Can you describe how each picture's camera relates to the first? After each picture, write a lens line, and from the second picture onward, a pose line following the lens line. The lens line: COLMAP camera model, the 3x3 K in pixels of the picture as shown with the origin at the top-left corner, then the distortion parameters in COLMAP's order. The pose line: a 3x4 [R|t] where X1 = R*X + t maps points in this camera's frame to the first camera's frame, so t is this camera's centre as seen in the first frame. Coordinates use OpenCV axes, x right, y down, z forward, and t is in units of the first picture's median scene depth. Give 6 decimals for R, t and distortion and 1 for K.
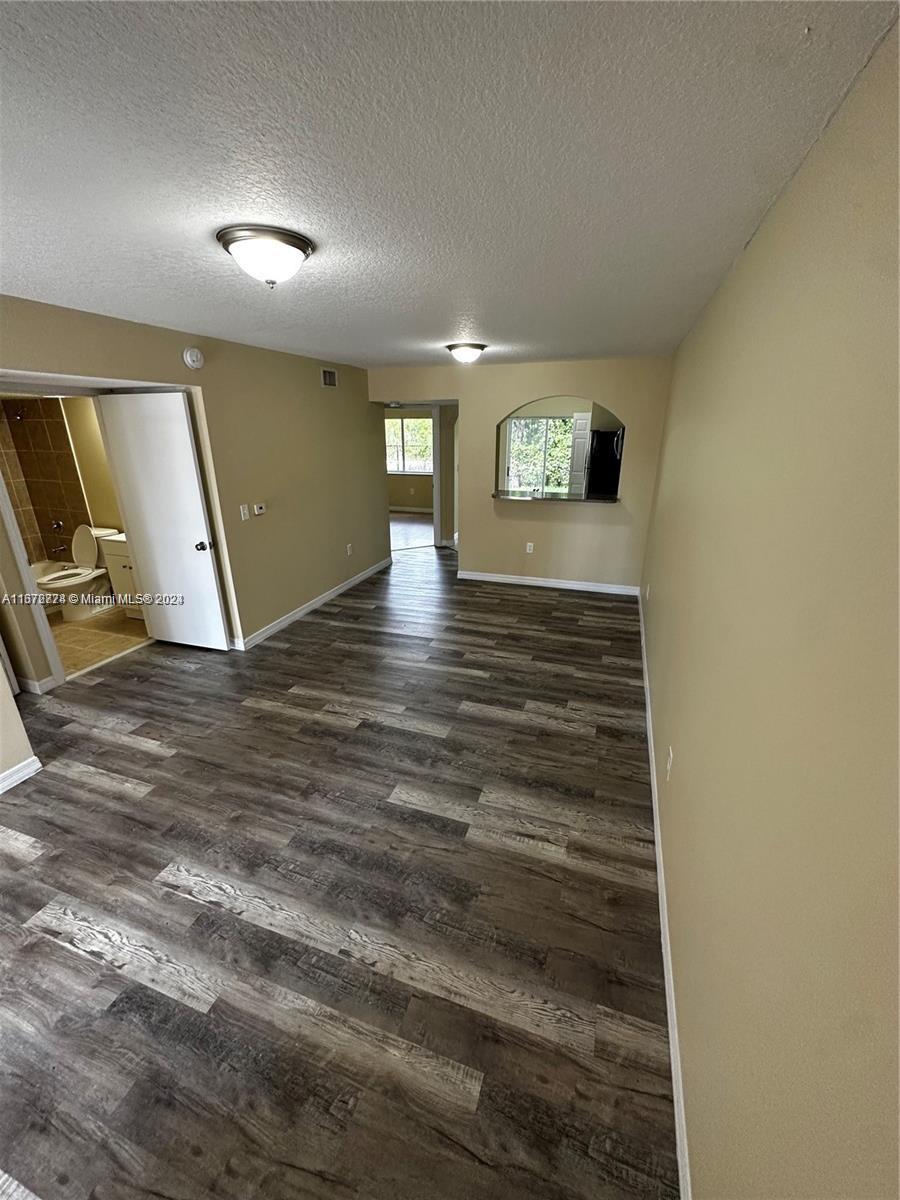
lens RADIAL K [[479.3, 0, 450.5], [0, 479.3, 601.9], [0, 0, 1]] dist [-0.002587, 0.000535]
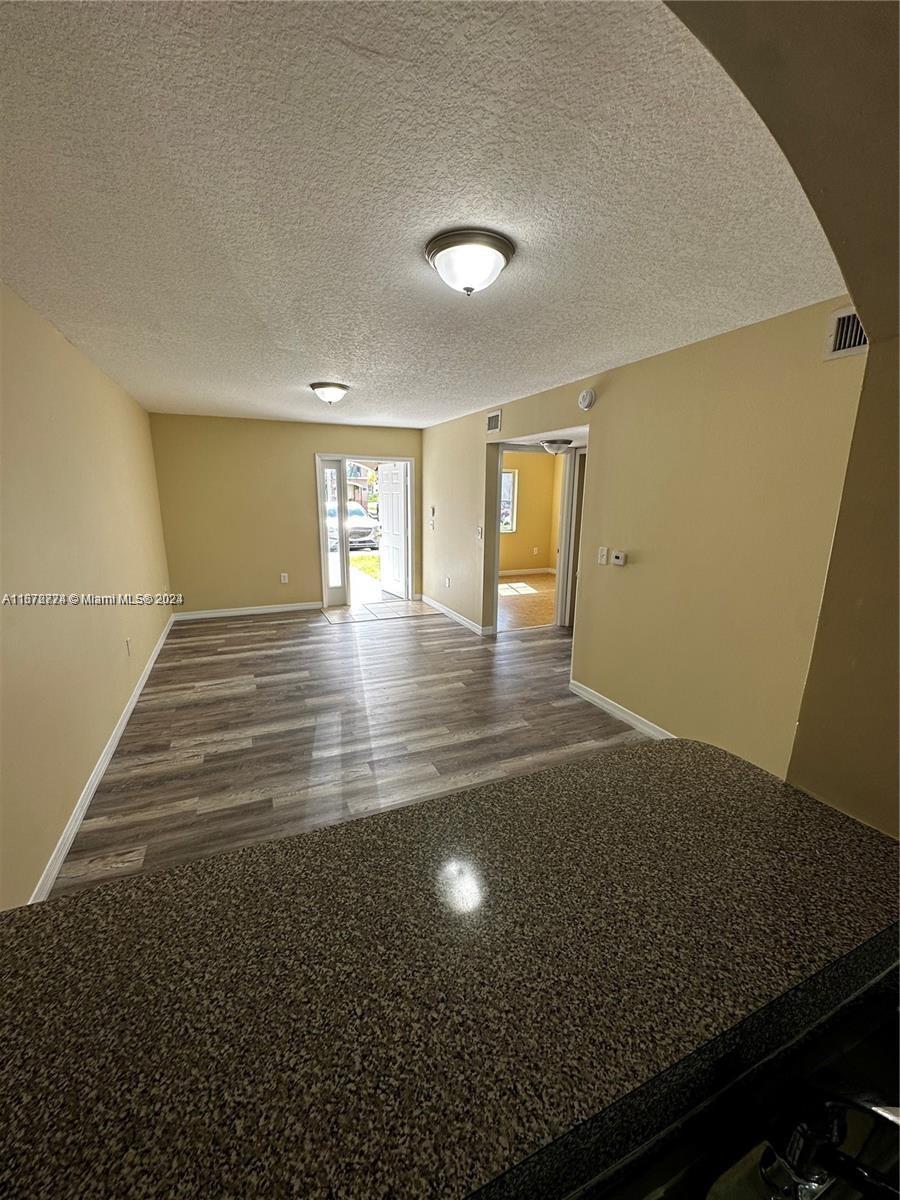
lens RADIAL K [[479.3, 0, 450.5], [0, 479.3, 601.9], [0, 0, 1]] dist [-0.002587, 0.000535]
pose [[-0.734982, 0.147983, -0.661742, 0.537667], [-0.242632, 0.853889, 0.460438, -0.650098], [0.633191, 0.498974, -0.591688, 1.988943]]
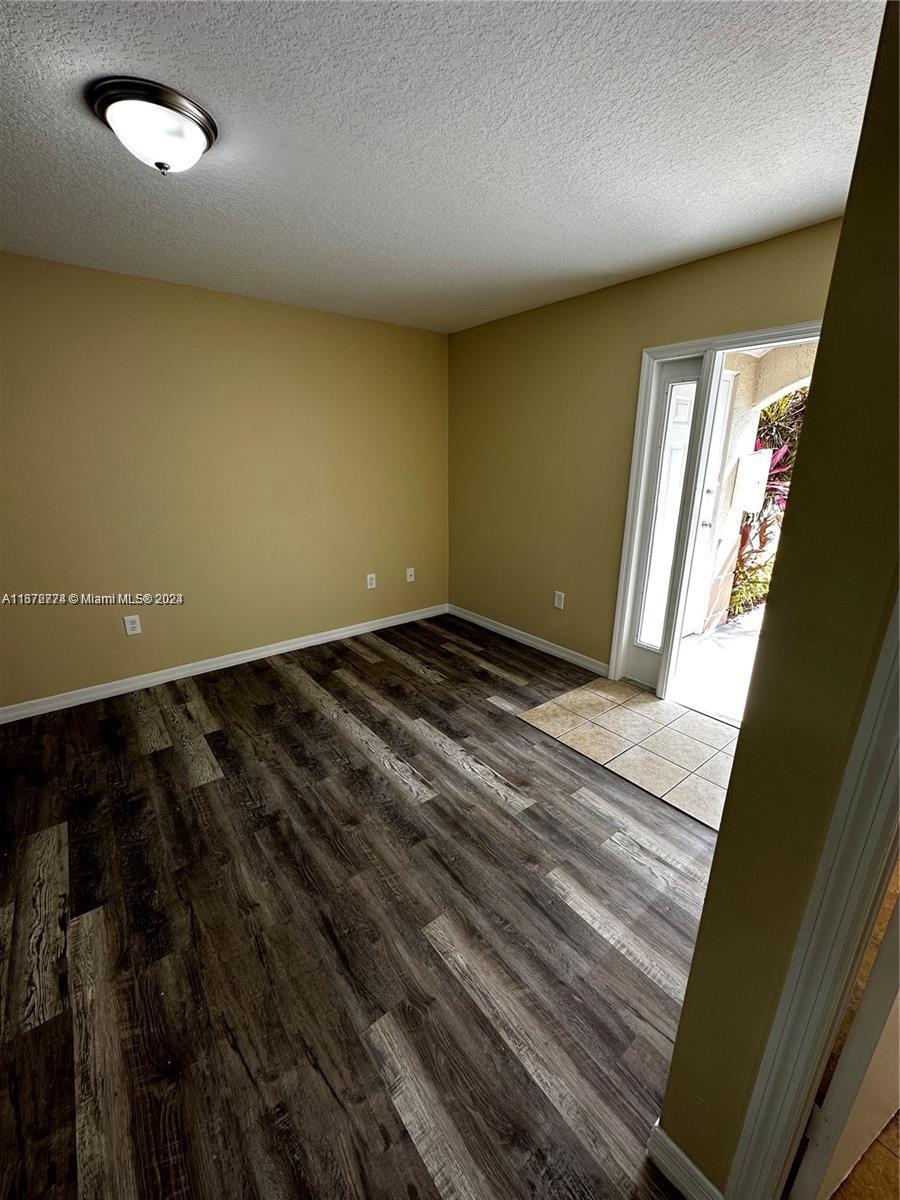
lens RADIAL K [[479.3, 0, 450.5], [0, 479.3, 601.9], [0, 0, 1]] dist [-0.002587, 0.000535]
pose [[-0.841011, -0.158419, 0.517305, -0.829764], [0.189471, 0.809371, 0.555895, -0.262752], [-0.506756, 0.565527, -0.650674, 1.058299]]
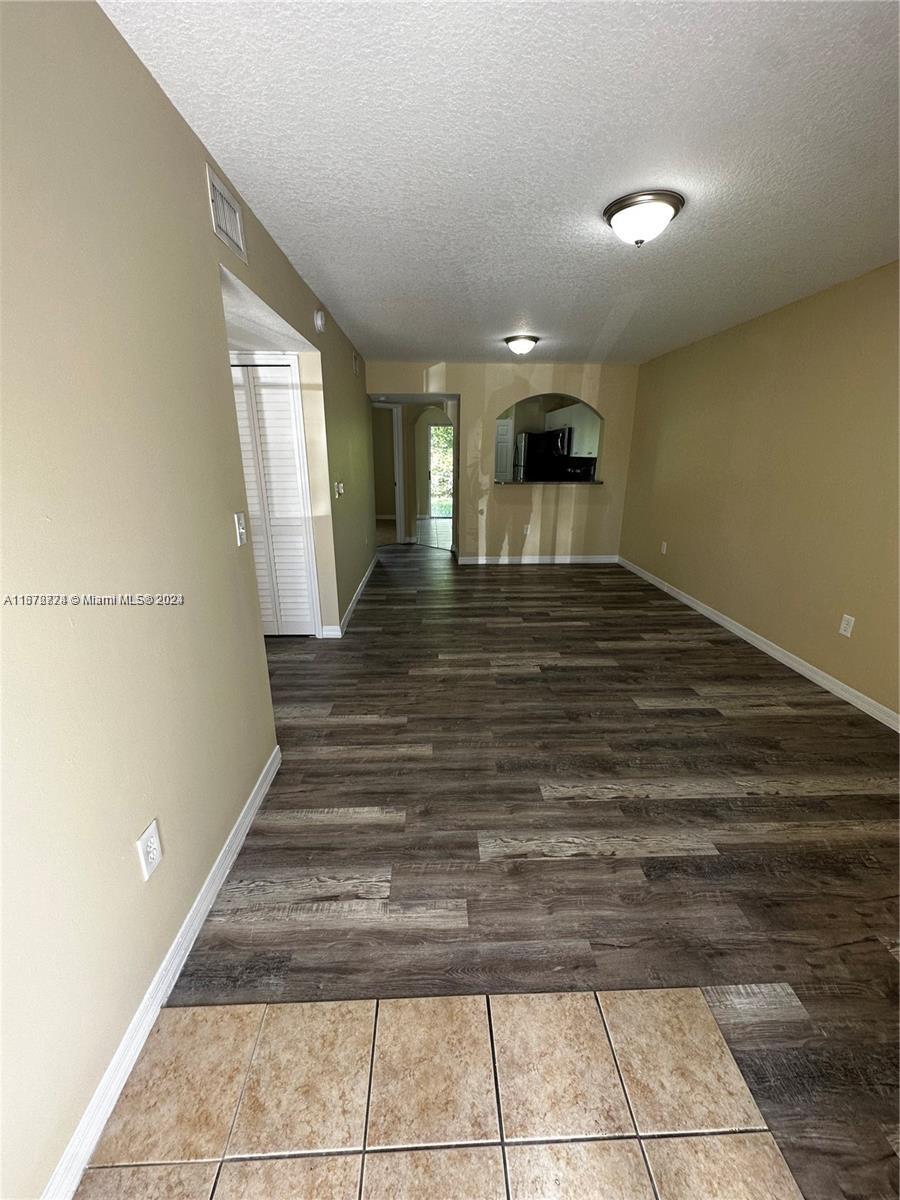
lens RADIAL K [[479.3, 0, 450.5], [0, 479.3, 601.9], [0, 0, 1]] dist [-0.002587, 0.000535]
pose [[0.931042, -0.105041, 0.349467, -0.822215], [0.120864, 0.992386, -0.023718, 0.120085], [-0.344315, 0.064321, 0.936648, 0.062894]]
